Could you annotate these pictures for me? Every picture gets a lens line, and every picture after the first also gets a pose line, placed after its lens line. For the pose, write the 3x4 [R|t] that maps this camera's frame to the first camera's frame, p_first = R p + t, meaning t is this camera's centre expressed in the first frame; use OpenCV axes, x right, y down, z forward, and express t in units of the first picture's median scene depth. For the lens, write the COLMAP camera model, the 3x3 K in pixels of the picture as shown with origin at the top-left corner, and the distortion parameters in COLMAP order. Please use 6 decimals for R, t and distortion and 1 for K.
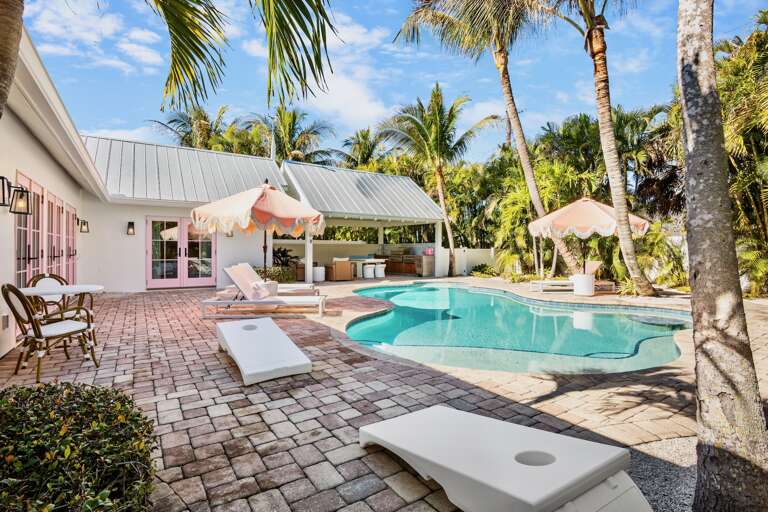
lens RADIAL K [[379.6, 0, 383.1], [0, 379.6, 247.0], [0, 0, 1]] dist [-0.018270, -0.000880]
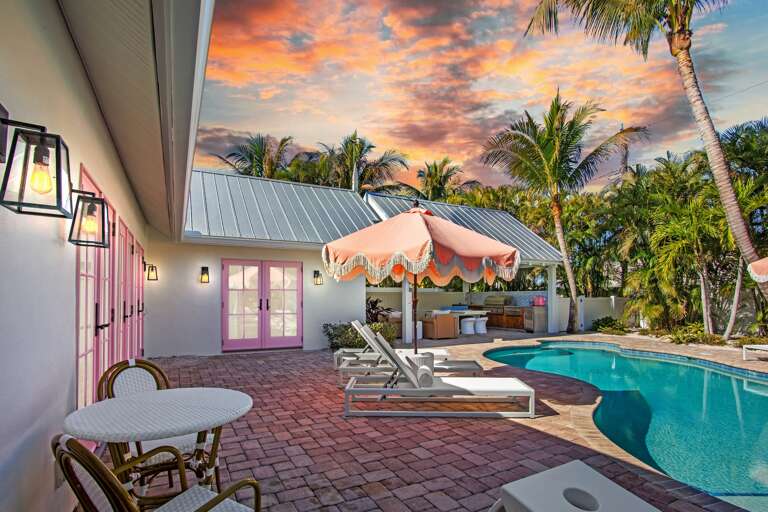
lens RADIAL K [[400.2, 0, 381.9], [0, 400.2, 285.2], [0, 0, 1]] dist [-0.016620, -0.000117]
pose [[0.994514, -0.004358, -0.104513, -0.132529], [0.002203, 0.999783, -0.020718, -0.006064], [0.104580, 0.020374, 0.994308, 0.129033]]
